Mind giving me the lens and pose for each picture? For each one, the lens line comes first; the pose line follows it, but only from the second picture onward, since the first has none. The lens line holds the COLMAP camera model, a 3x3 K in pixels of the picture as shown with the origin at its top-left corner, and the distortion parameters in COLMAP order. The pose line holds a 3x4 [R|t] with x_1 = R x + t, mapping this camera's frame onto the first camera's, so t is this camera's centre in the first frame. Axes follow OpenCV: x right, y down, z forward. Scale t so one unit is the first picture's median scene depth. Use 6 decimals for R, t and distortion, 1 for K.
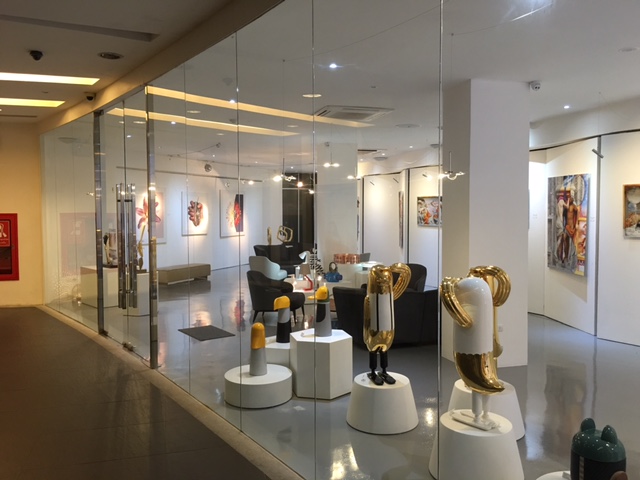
lens RADIAL K [[550.9, 0, 317.4], [0, 550.9, 237.5], [0, 0, 1]] dist [0.087244, -0.129918]
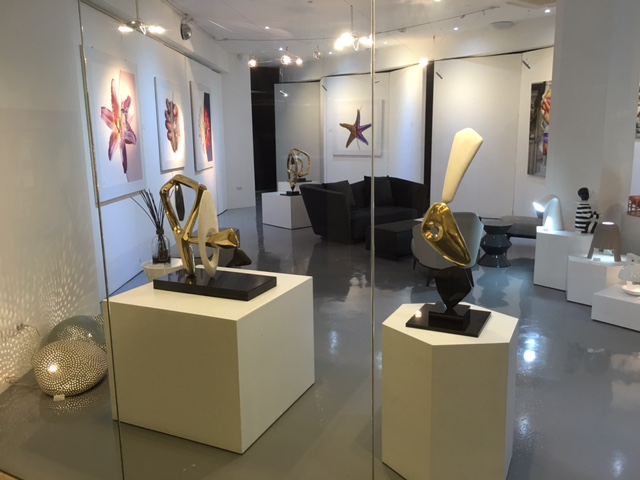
lens RADIAL K [[550.9, 0, 315.9], [0, 550.9, 234.6], [0, 0, 1]] dist [0.087244, -0.129918]
pose [[0.923895, -0.084510, 0.373197, -0.528951], [0.035610, 0.990063, 0.136040, -0.018084], [-0.380986, -0.112397, 0.917724, 0.870070]]
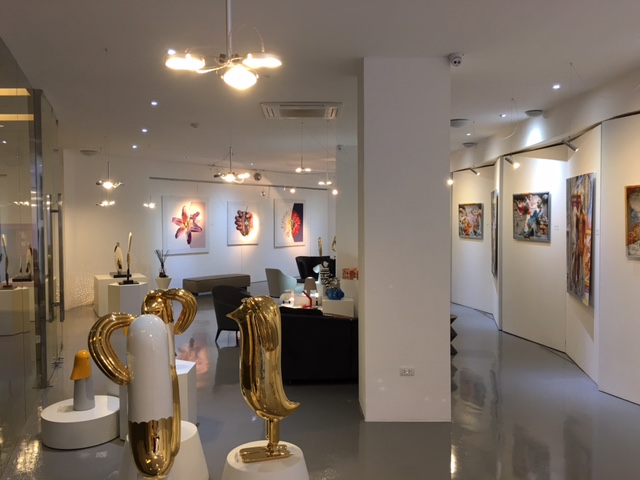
lens RADIAL K [[550.9, 0, 315.6], [0, 550.9, 242.8], [0, 0, 1]] dist [0.087244, -0.129918]
pose [[0.964598, 0.009410, -0.263557, 0.292910], [-0.010856, 0.999933, -0.004029, -0.010198], [0.263501, 0.006748, 0.964635, 0.149237]]
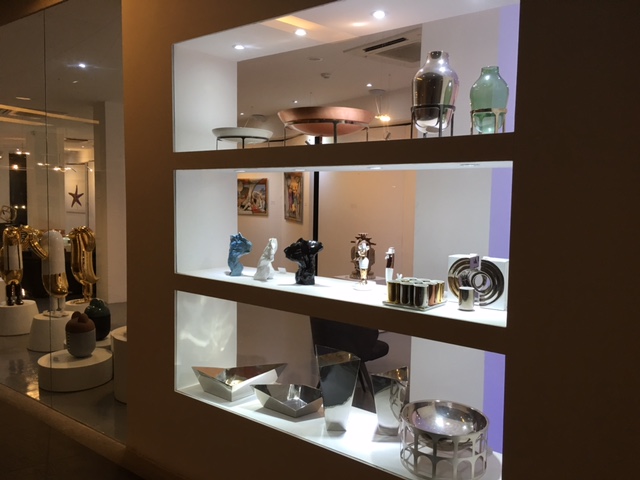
lens RADIAL K [[550.9, 0, 320.3], [0, 550.9, 244.1], [0, 0, 1]] dist [0.087244, -0.129918]
pose [[0.925629, -0.012341, 0.378232, 0.167648], [-0.001971, 0.999297, 0.037429, 0.020489], [-0.378428, -0.035390, 0.924954, -0.384550]]
